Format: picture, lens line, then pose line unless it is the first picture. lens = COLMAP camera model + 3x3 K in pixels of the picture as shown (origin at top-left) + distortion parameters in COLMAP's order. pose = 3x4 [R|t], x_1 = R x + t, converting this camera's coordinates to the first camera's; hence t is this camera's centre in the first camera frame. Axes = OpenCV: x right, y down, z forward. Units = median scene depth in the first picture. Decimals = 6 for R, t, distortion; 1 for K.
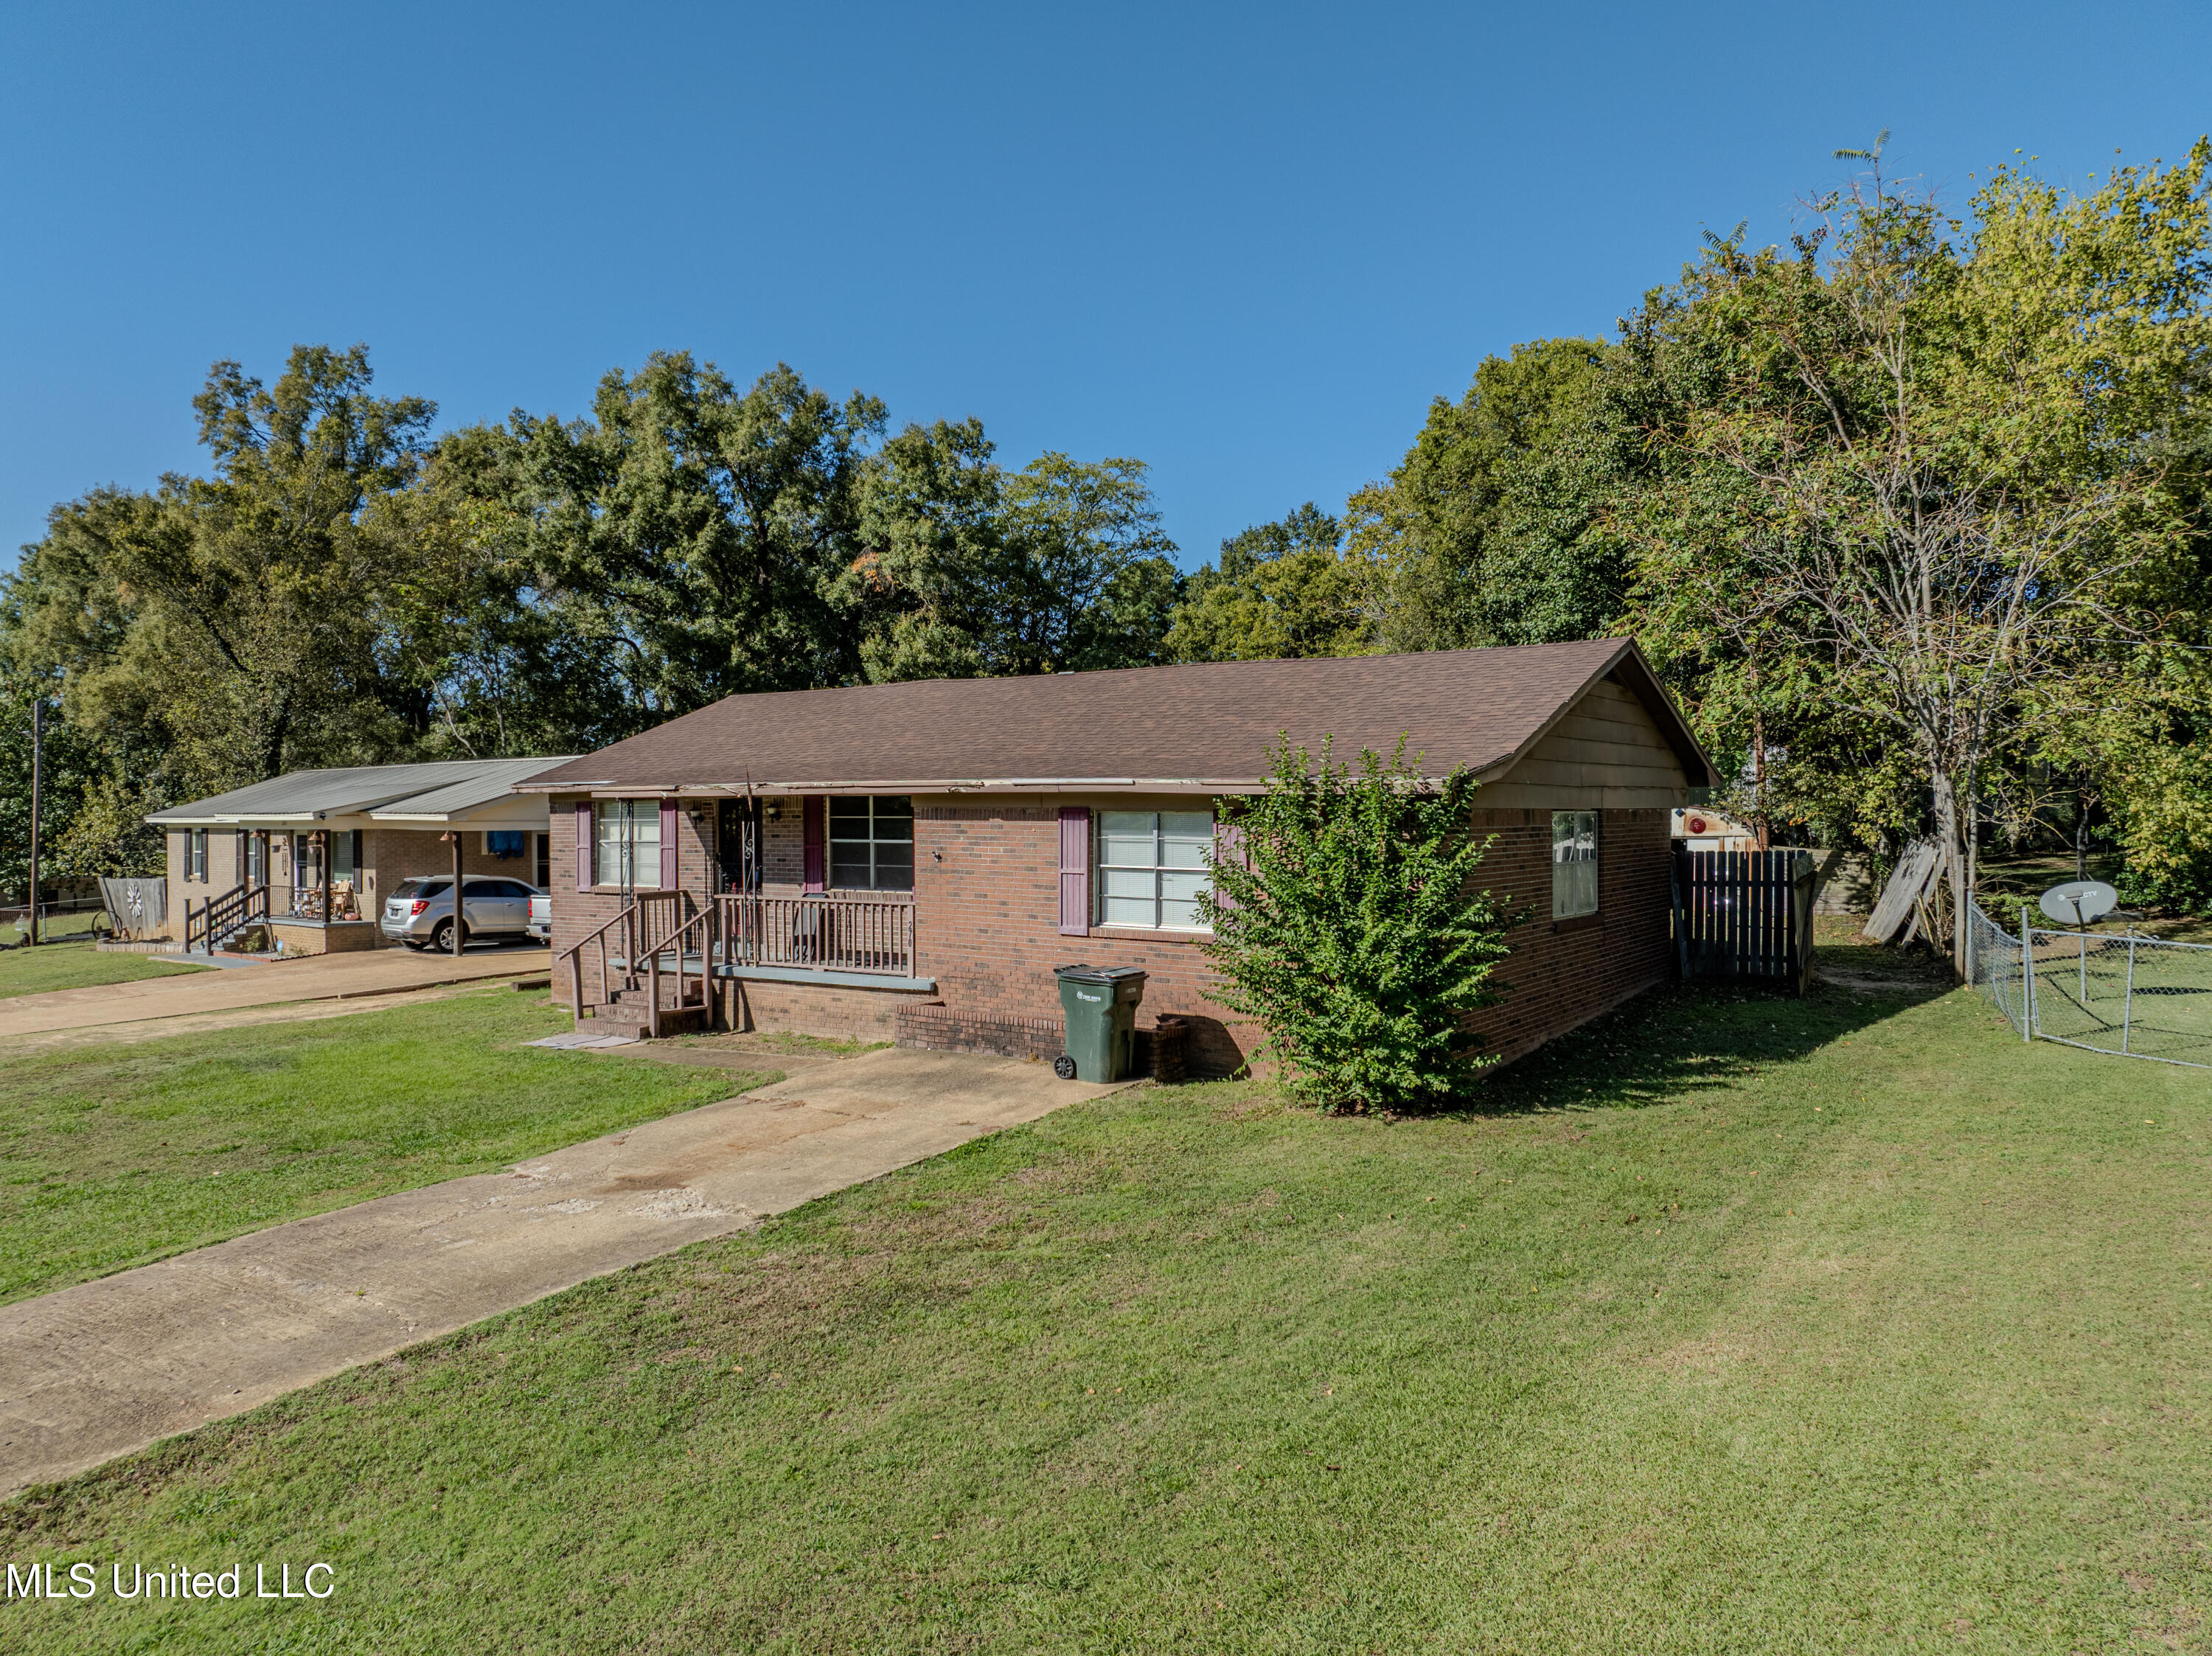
lens RADIAL K [[1559.0, 0, 1102.0], [0, 1559.0, 830.9], [0, 0, 1]] dist [-0.027036, -0.032195]
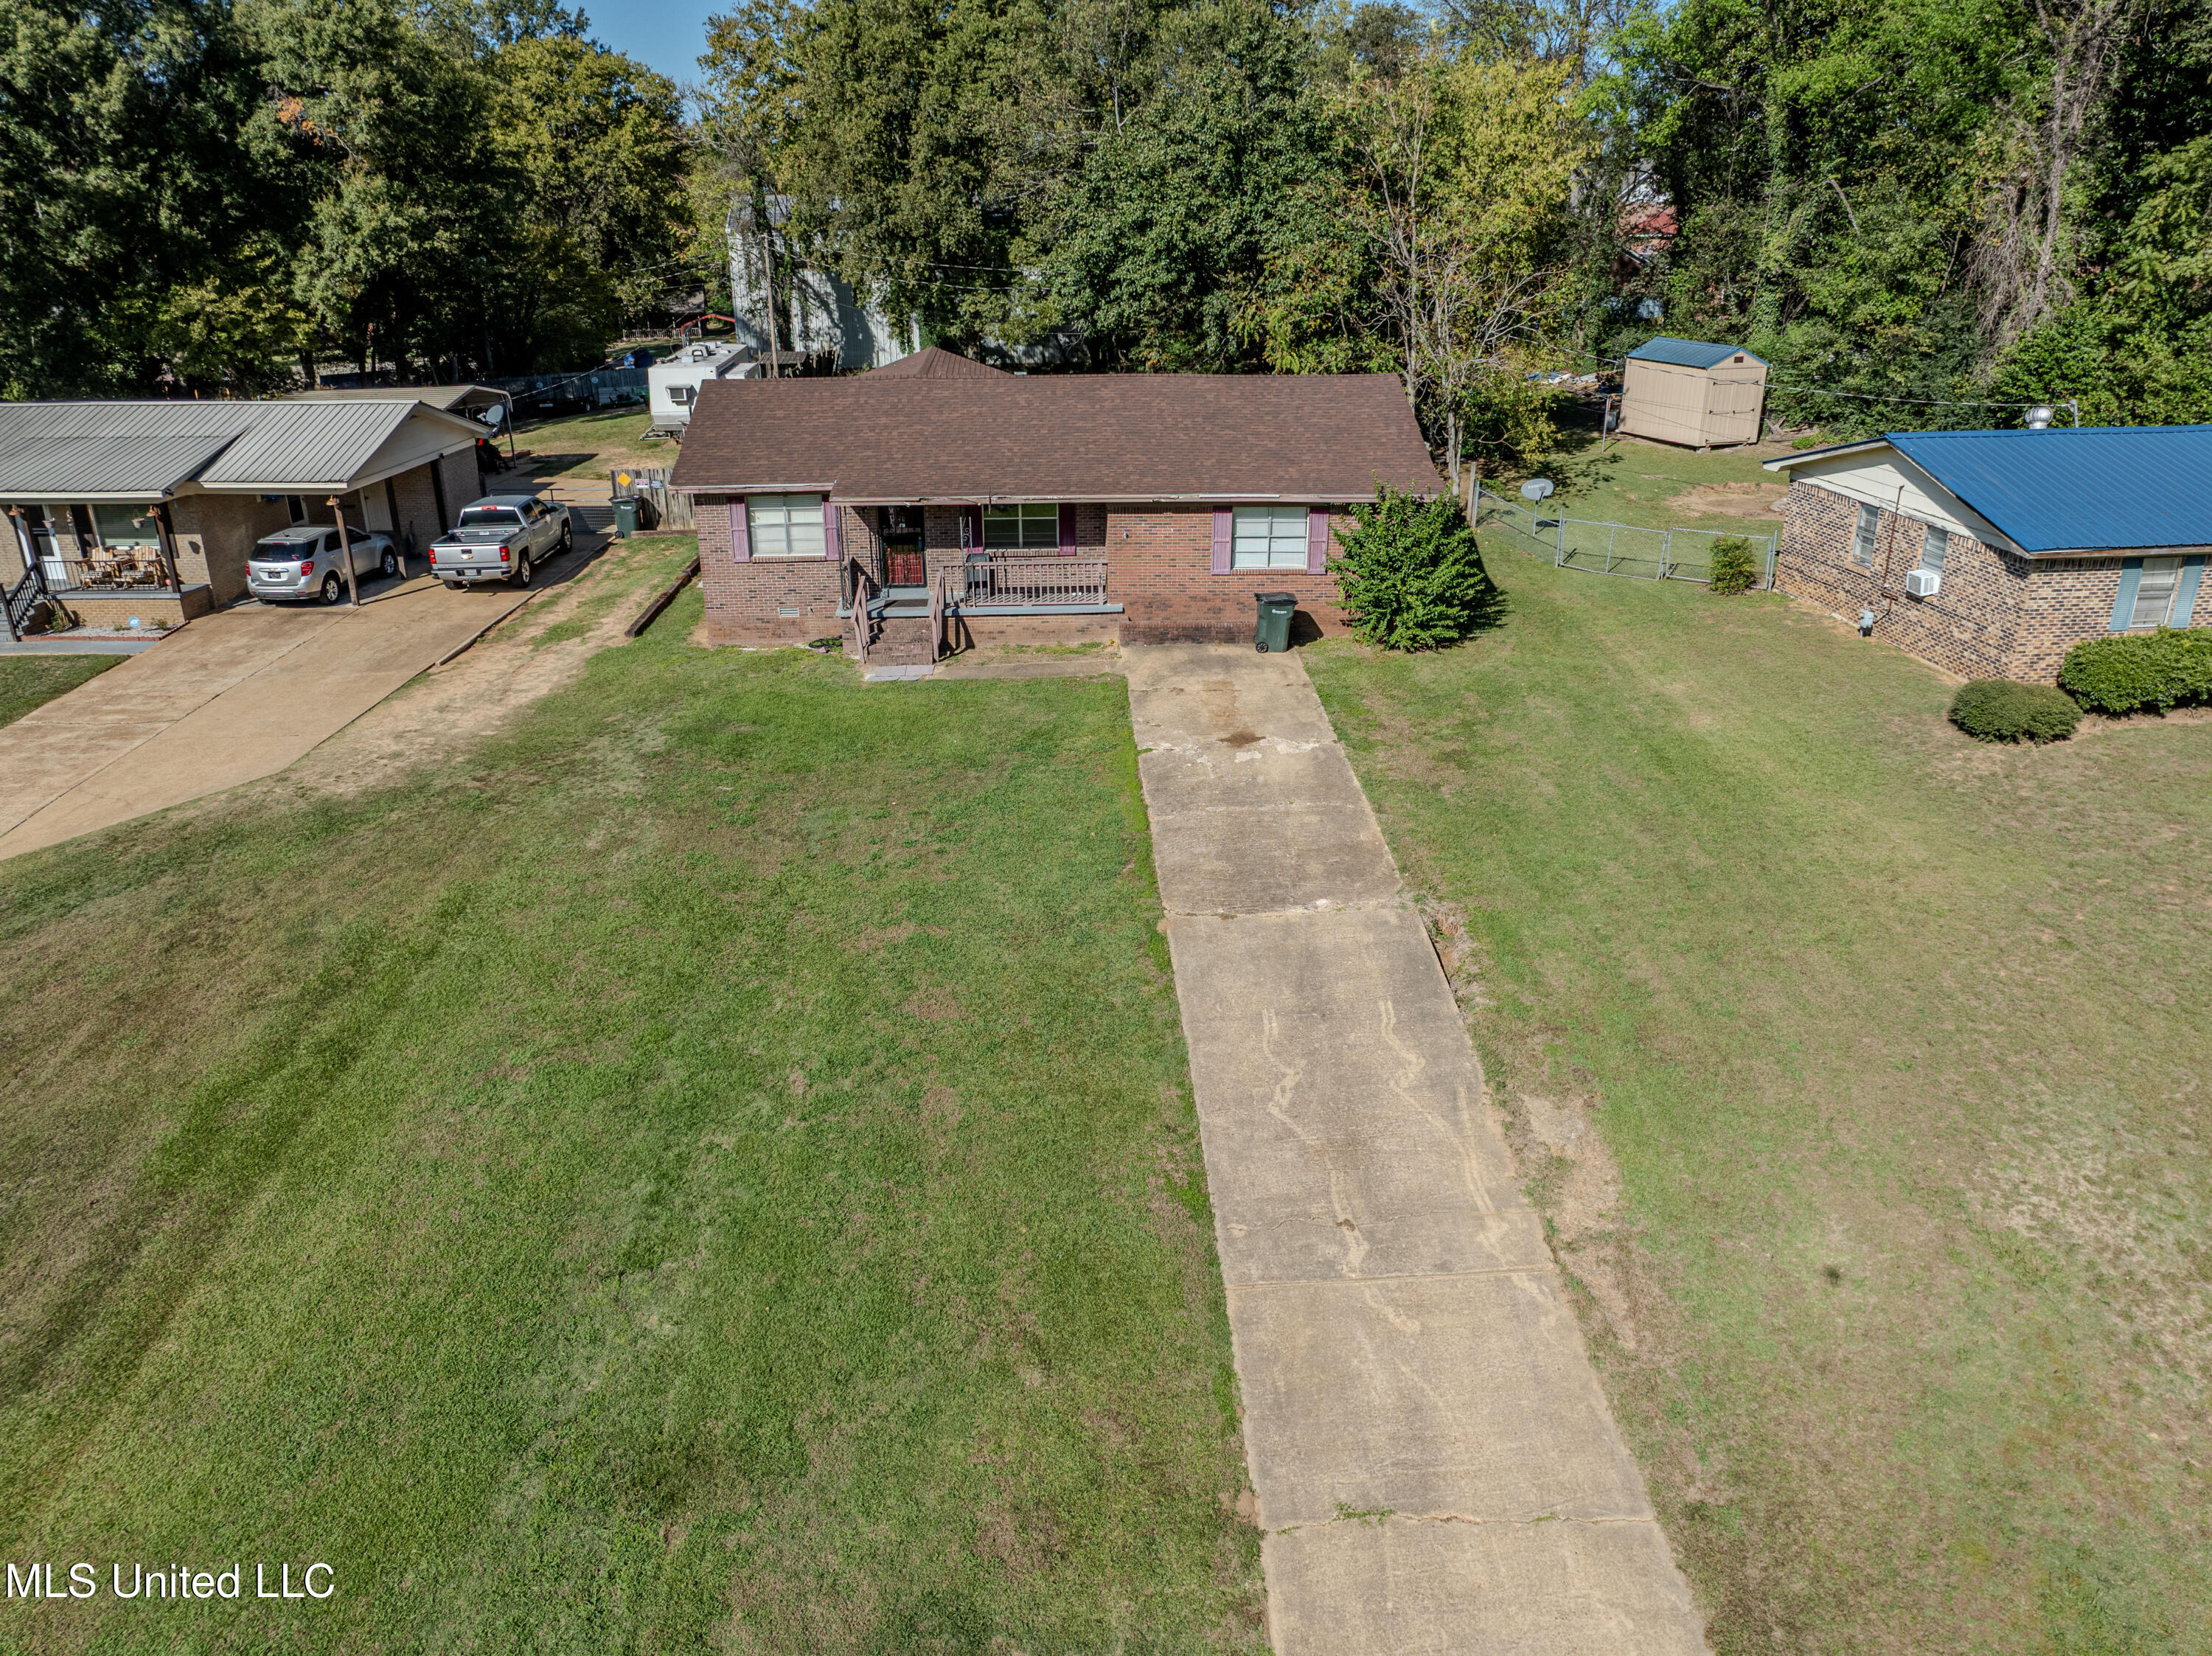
lens RADIAL K [[1558.0, 0, 1106.0], [0, 1558.0, 828.0], [0, 0, 1]] dist [-0.047565, 0.019033]
pose [[0.793163, -0.229129, 0.564262, -0.930358], [0.007624, 0.930189, 0.367003, -0.250079], [-0.608961, -0.286791, 0.739538, -0.287119]]
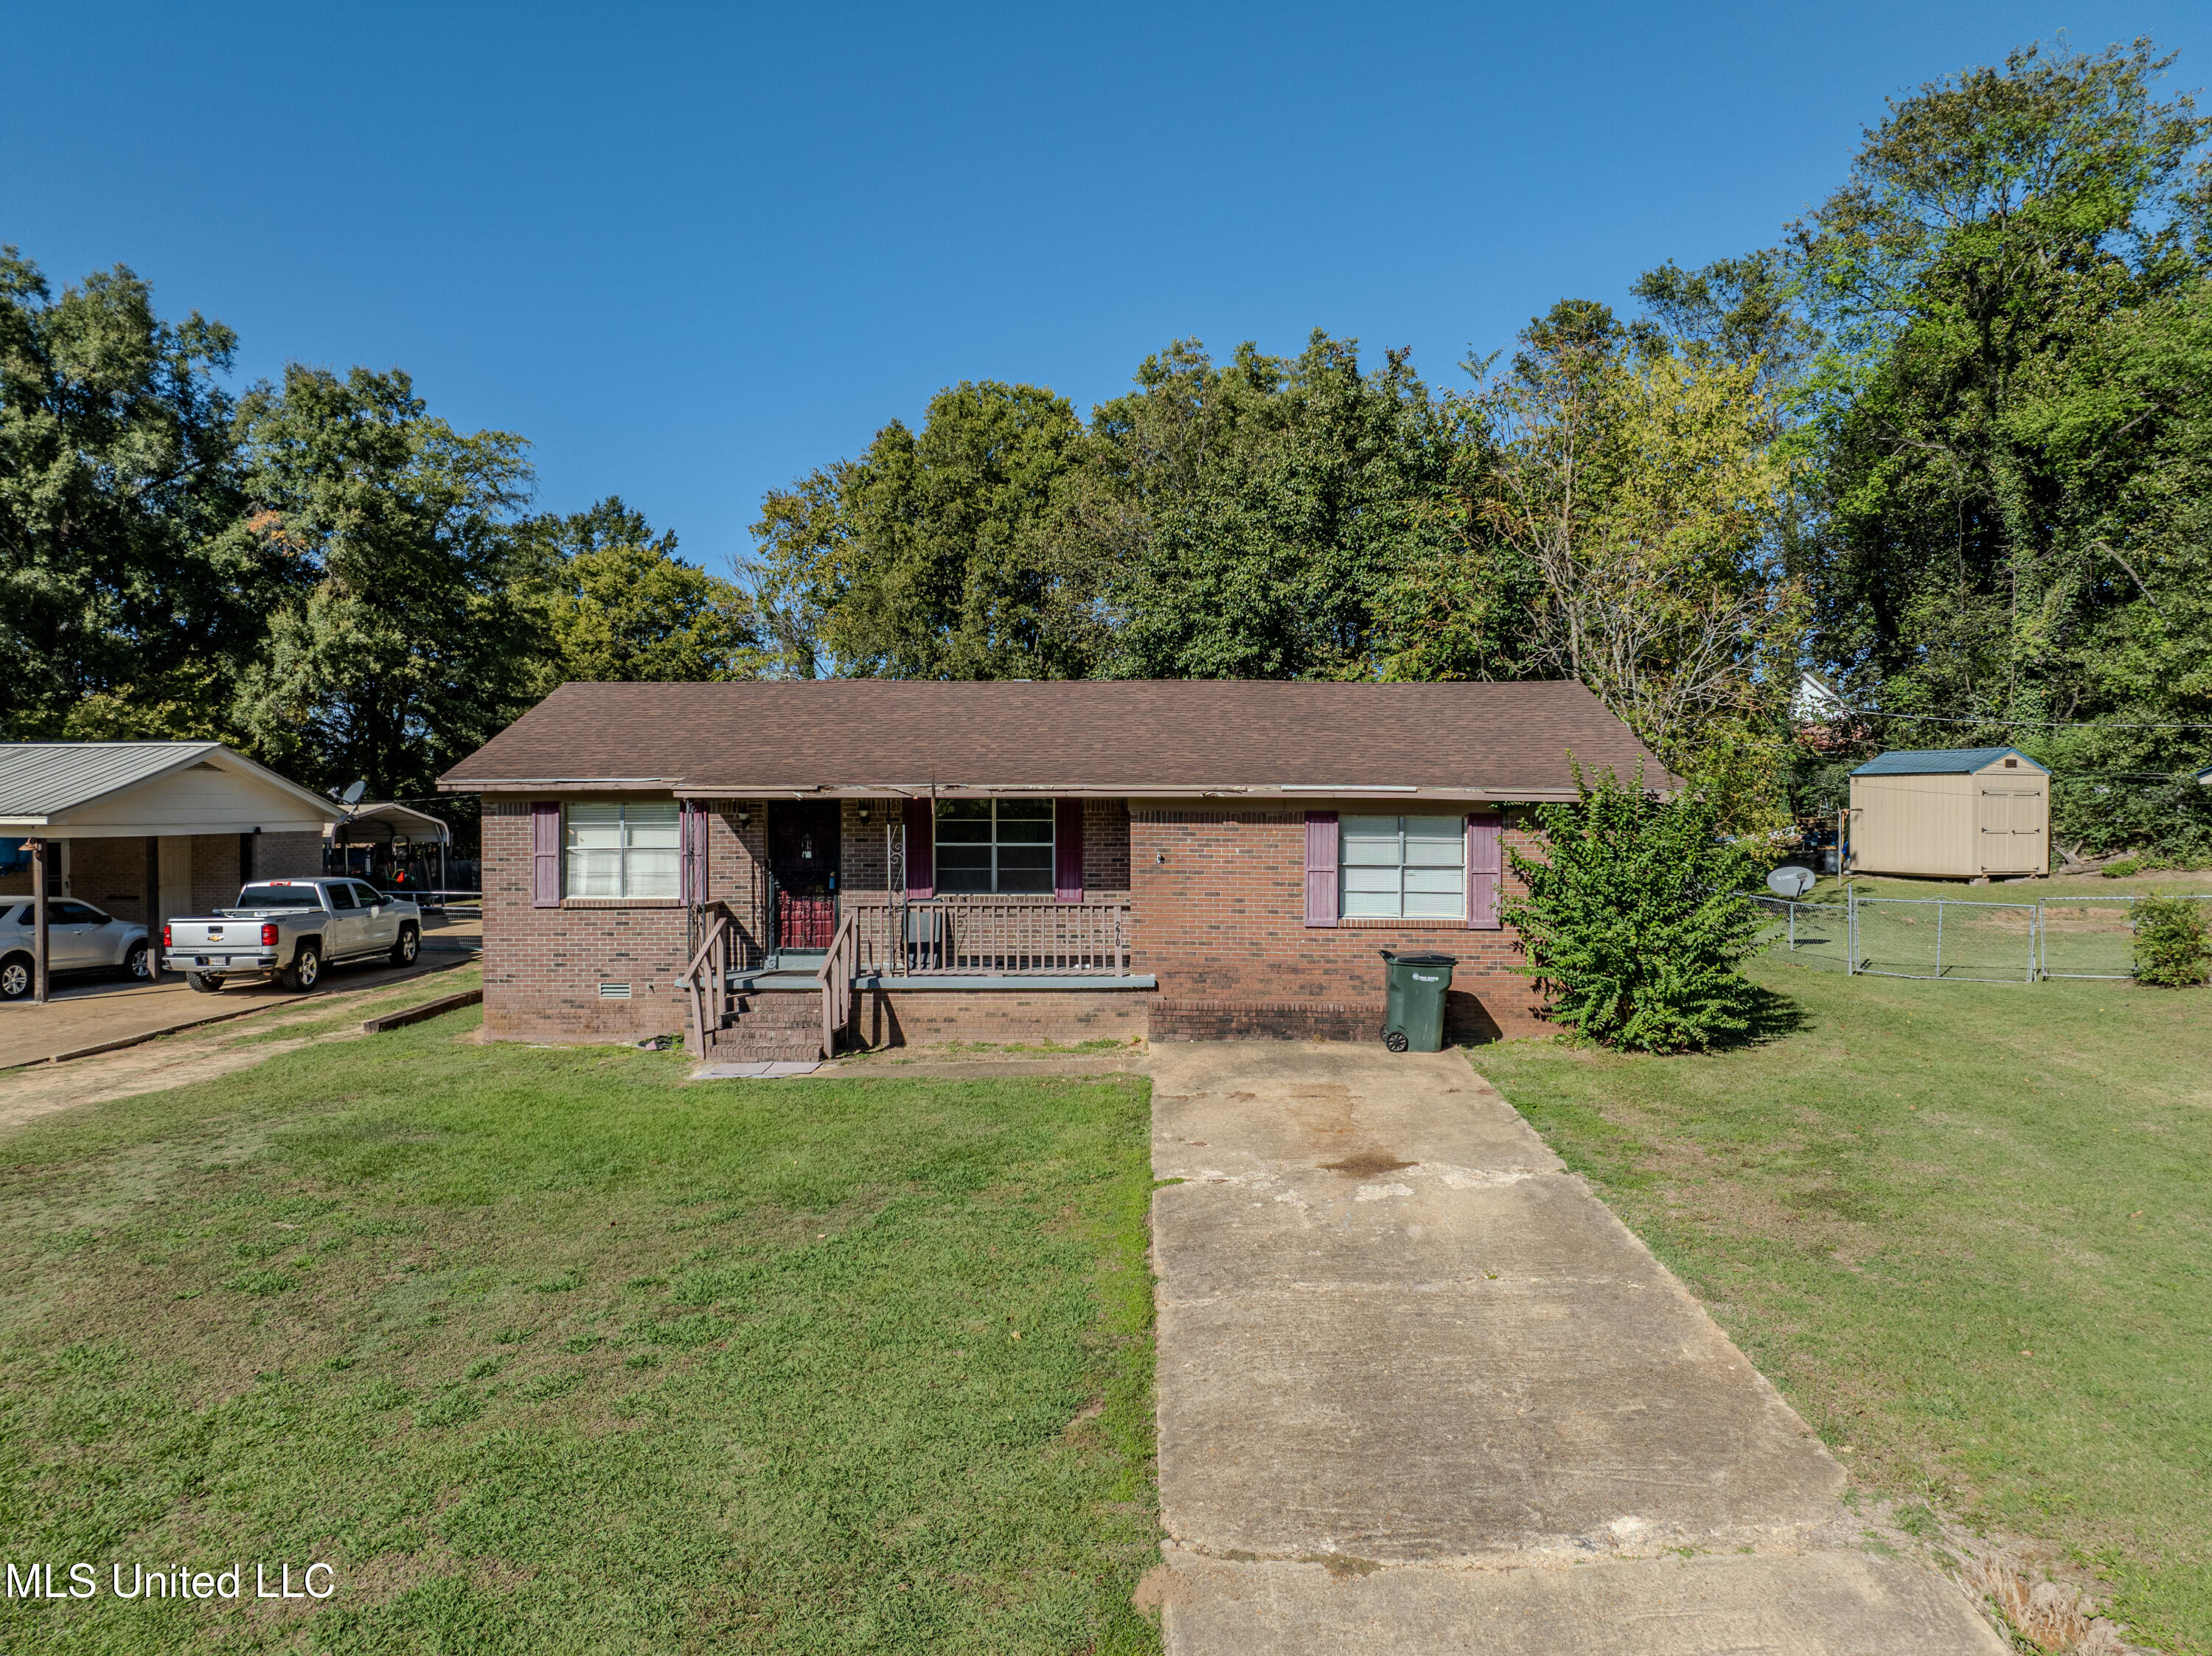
lens RADIAL K [[1558.0, 0, 1106.0], [0, 1558.0, 828.0], [0, 0, 1]] dist [-0.047565, 0.019033]
pose [[0.833706, -0.000693, 0.552209, -0.562258], [0.003750, 0.999983, -0.004408, 0.000633], [-0.552196, 0.005746, 0.833694, 0.119913]]
